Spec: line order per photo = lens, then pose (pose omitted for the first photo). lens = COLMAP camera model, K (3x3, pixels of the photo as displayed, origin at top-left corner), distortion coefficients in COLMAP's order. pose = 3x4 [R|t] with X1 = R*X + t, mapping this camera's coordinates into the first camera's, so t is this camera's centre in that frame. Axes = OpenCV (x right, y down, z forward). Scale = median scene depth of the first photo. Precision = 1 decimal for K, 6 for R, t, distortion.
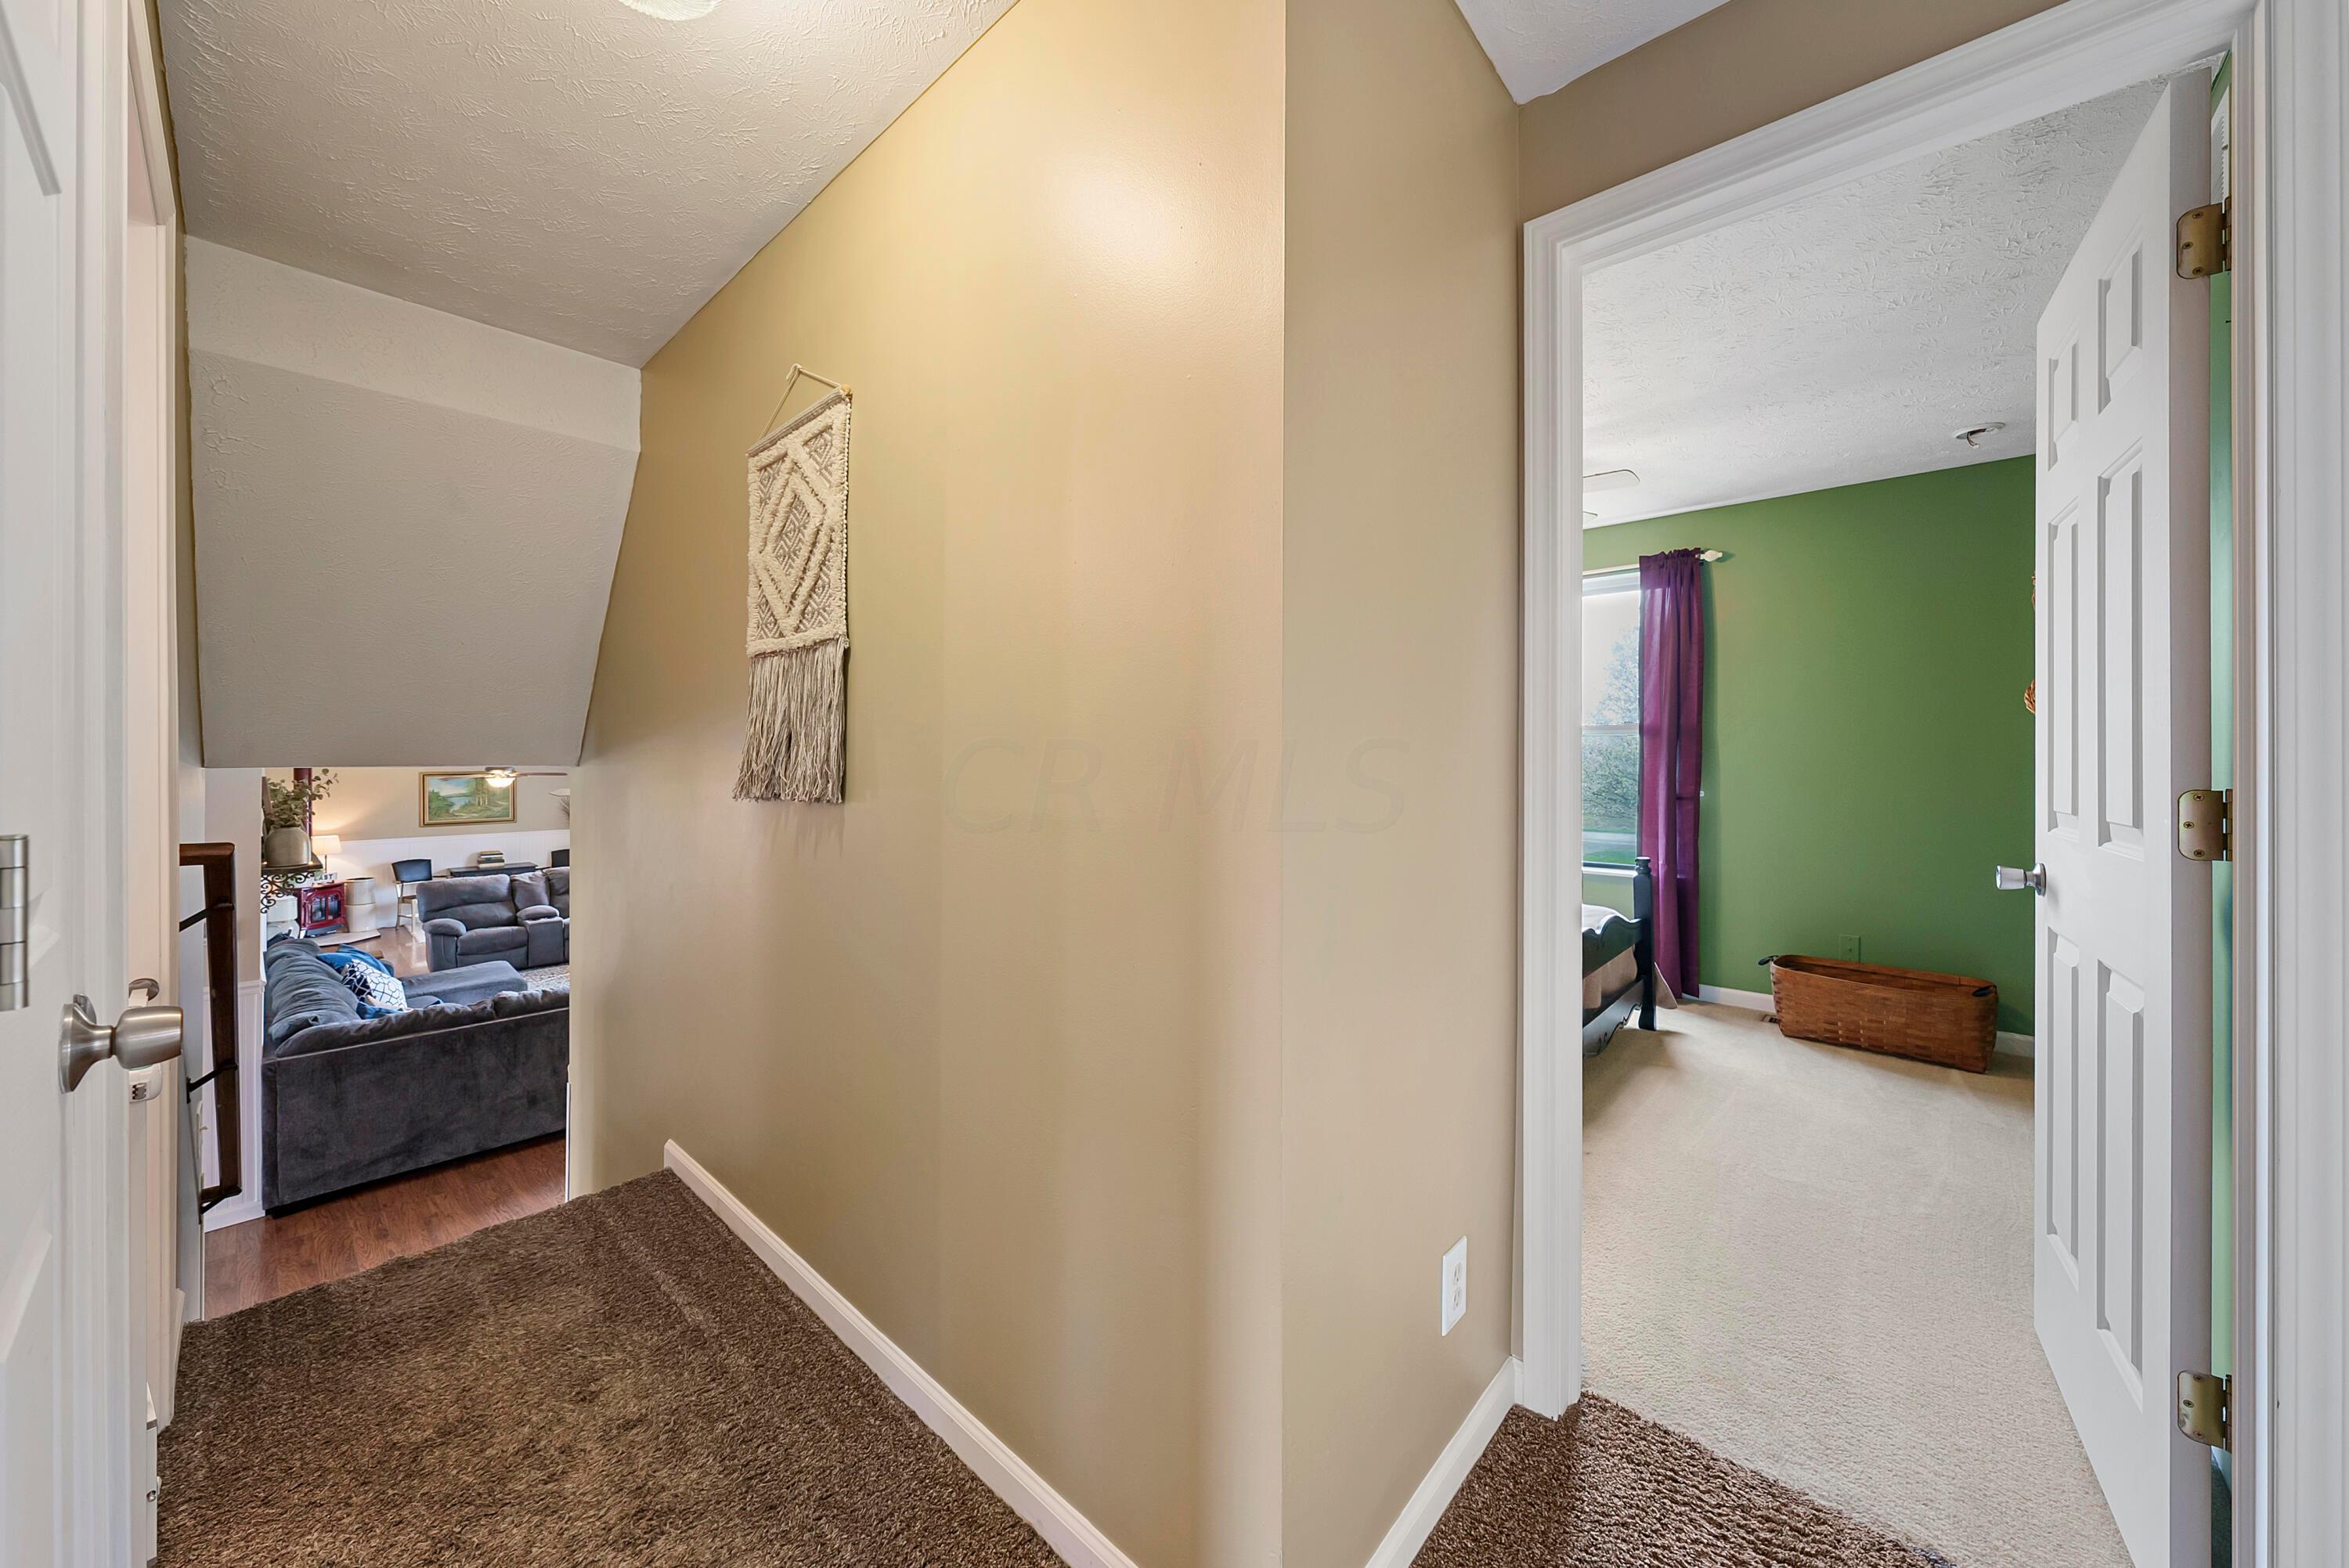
lens RADIAL K [[842.3, 0, 1169.0], [0, 842.3, 755.0], [0, 0, 1]] dist [-0.000183, -0.000175]
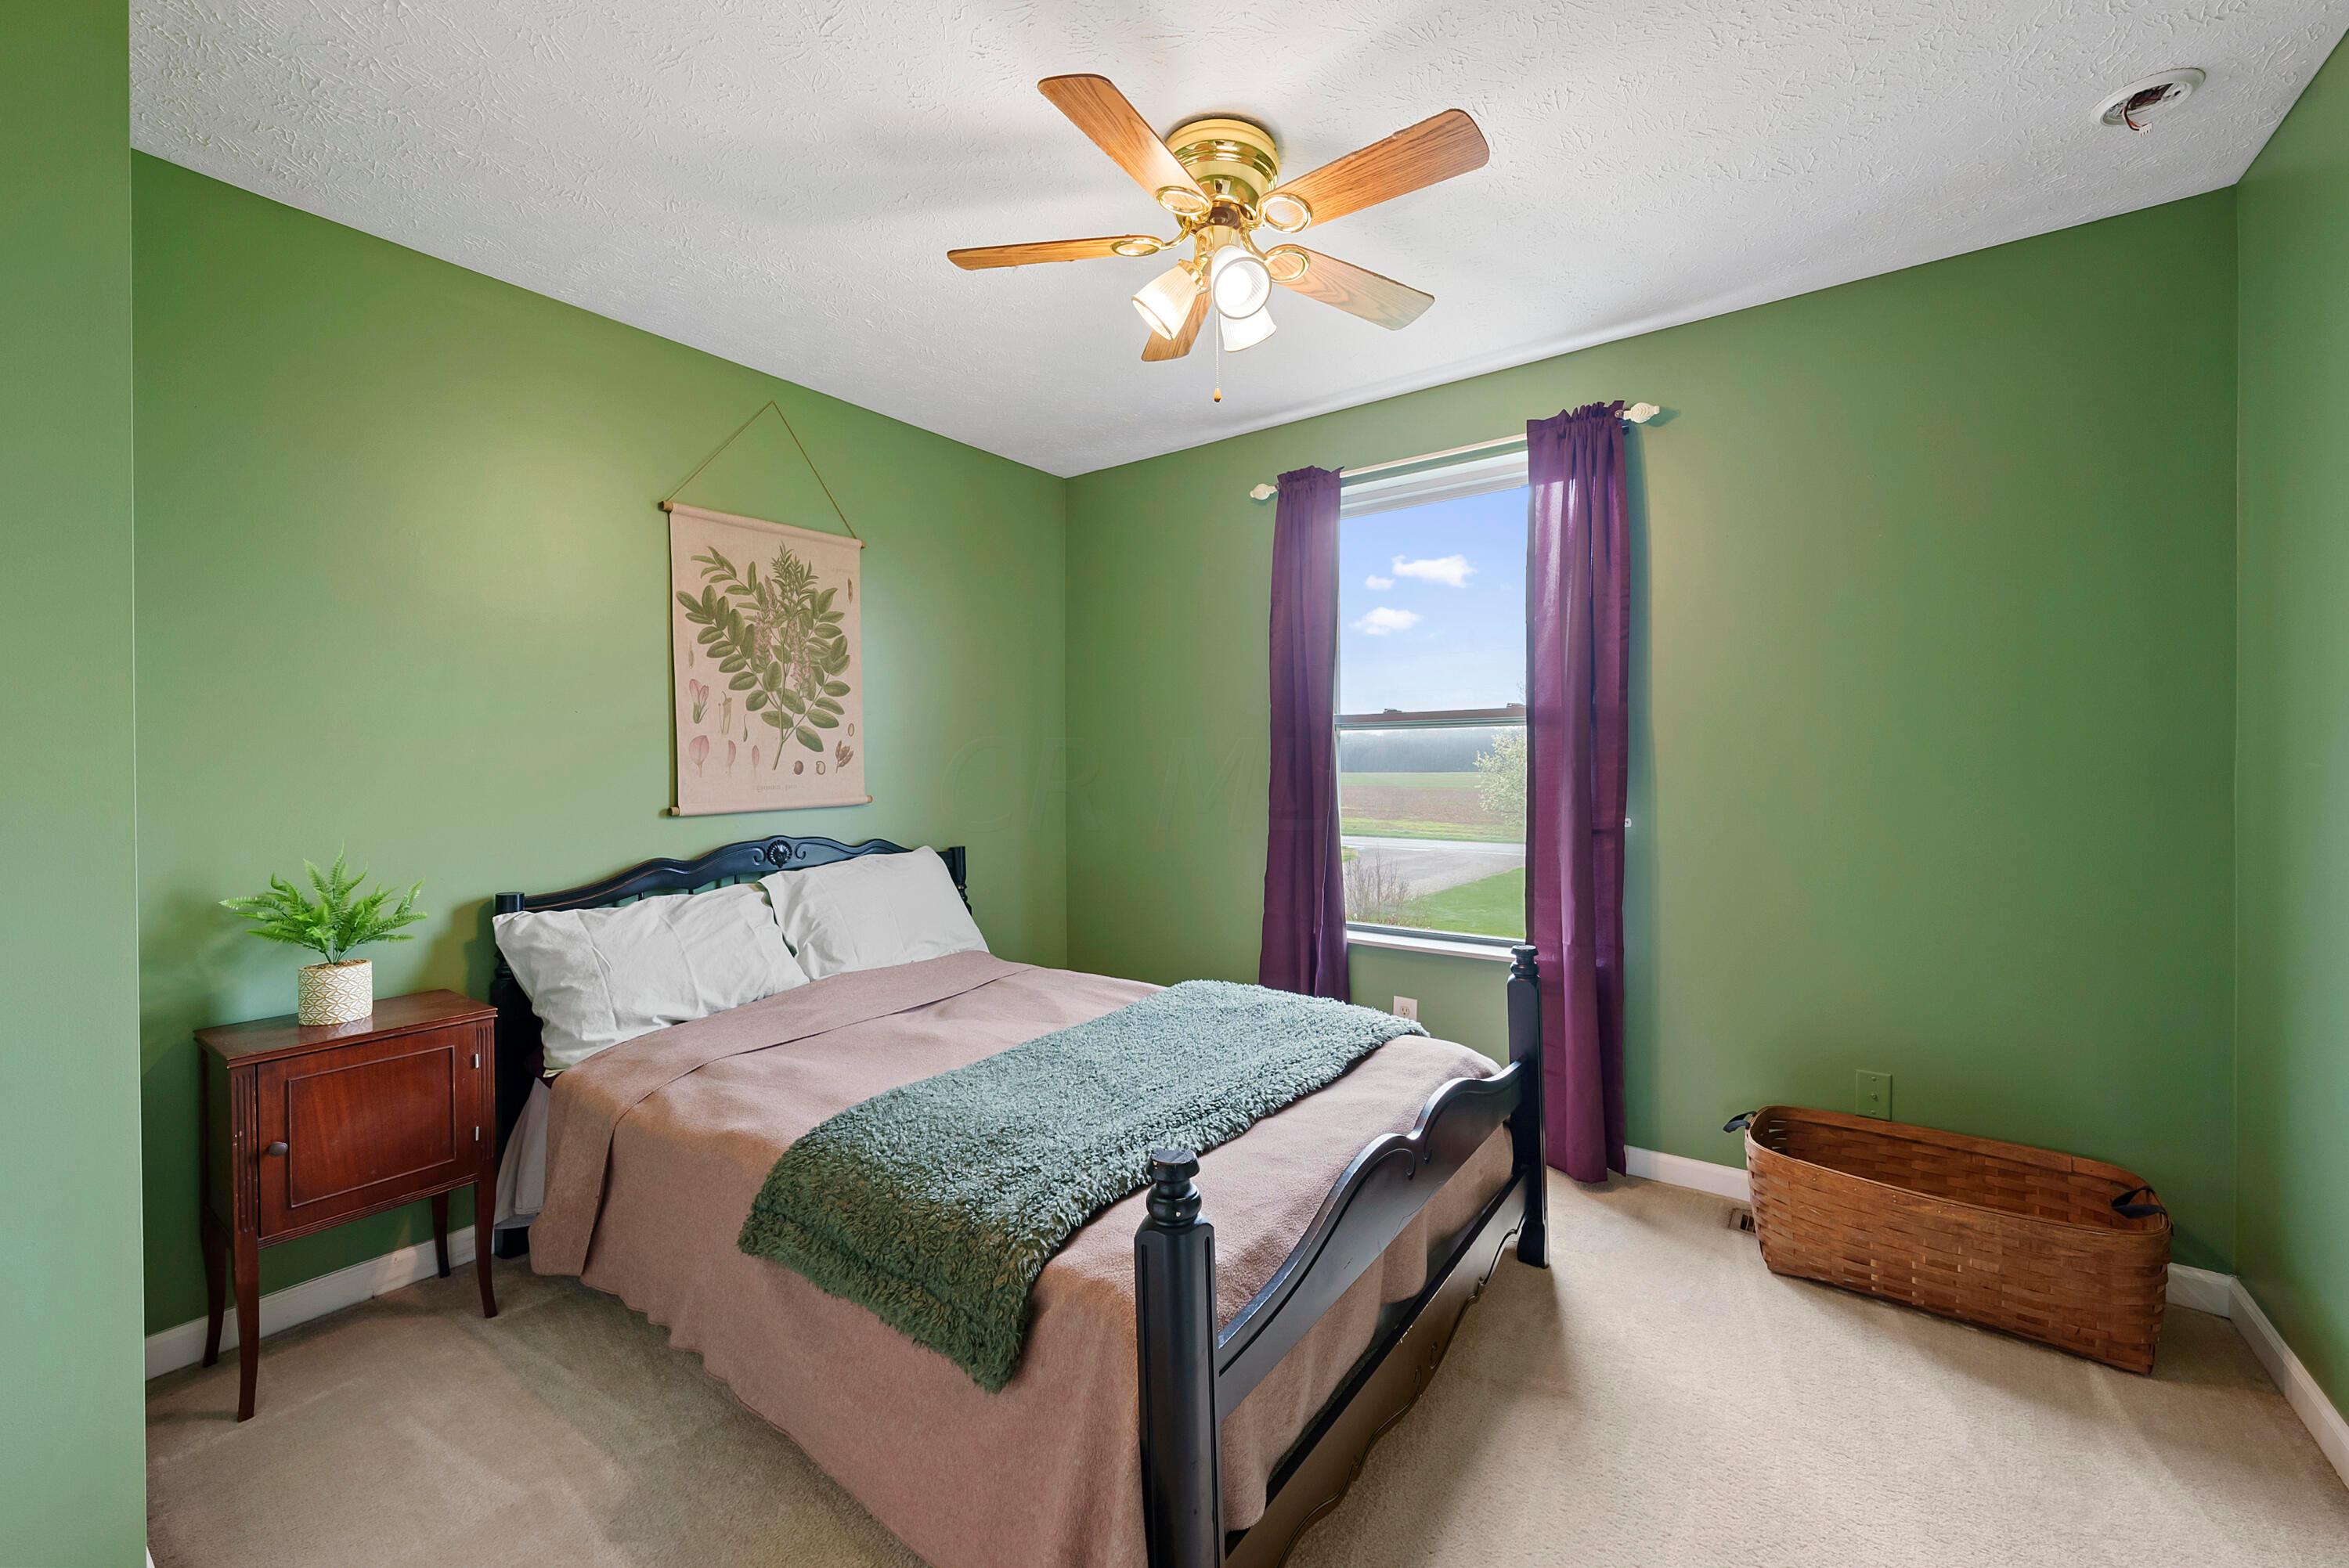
lens RADIAL K [[899.6, 0, 1189.0], [0, 899.6, 770.3], [0, 0, 1]] dist [-0.001630, 0.000394]
pose [[0.994423, -0.007062, 0.105232, 0.282242], [0.006602, 0.999967, 0.004711, 0.004183], [-0.105262, -0.003990, 0.994437, 0.439490]]
